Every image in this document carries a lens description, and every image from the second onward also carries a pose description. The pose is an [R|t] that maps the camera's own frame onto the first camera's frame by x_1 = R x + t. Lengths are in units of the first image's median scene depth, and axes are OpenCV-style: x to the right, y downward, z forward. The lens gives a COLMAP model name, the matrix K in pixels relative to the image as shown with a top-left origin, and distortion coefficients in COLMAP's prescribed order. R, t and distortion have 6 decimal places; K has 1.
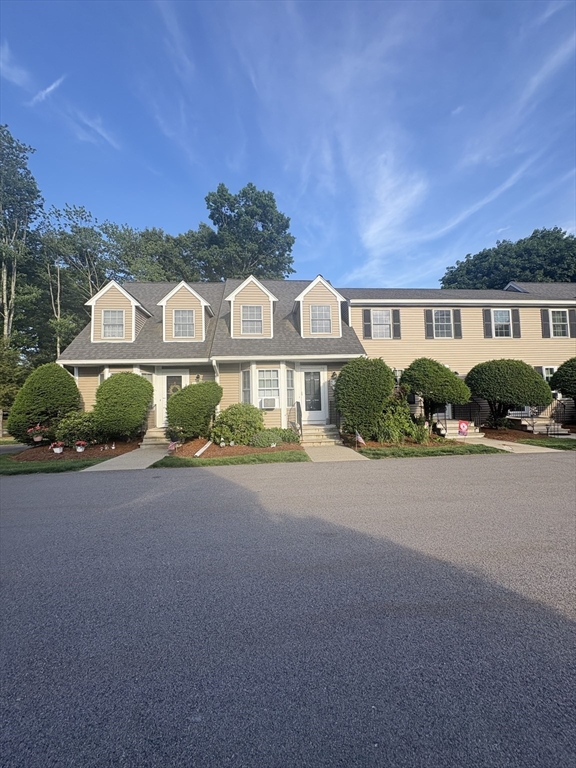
lens RADIAL K [[309.5, 0, 284.6], [0, 309.5, 381.0], [0, 0, 1]] dist [0.024059, 0.000252]
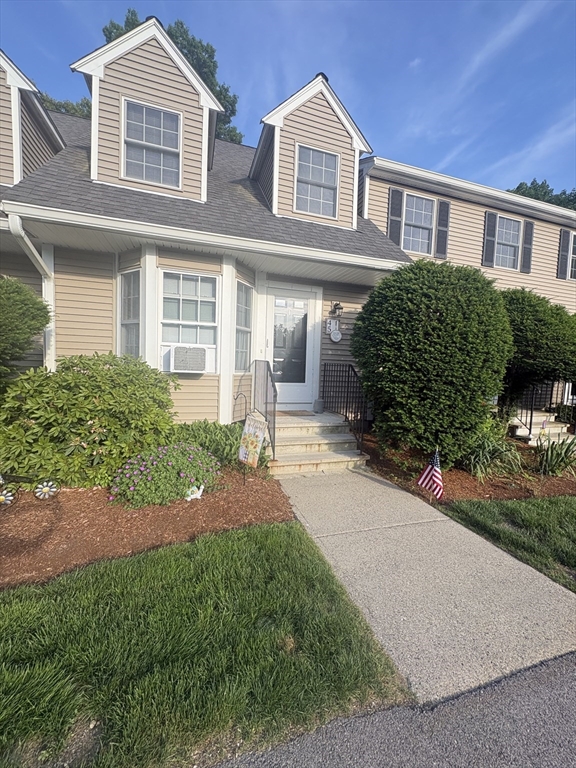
lens RADIAL K [[309.5, 0, 284.6], [0, 309.5, 381.0], [0, 0, 1]] dist [0.024059, 0.000252]
pose [[0.968284, 0.050140, 0.244771, -0.026340], [-0.078144, 0.991283, 0.106070, 0.044330], [-0.237319, -0.121833, 0.963762, 0.554344]]
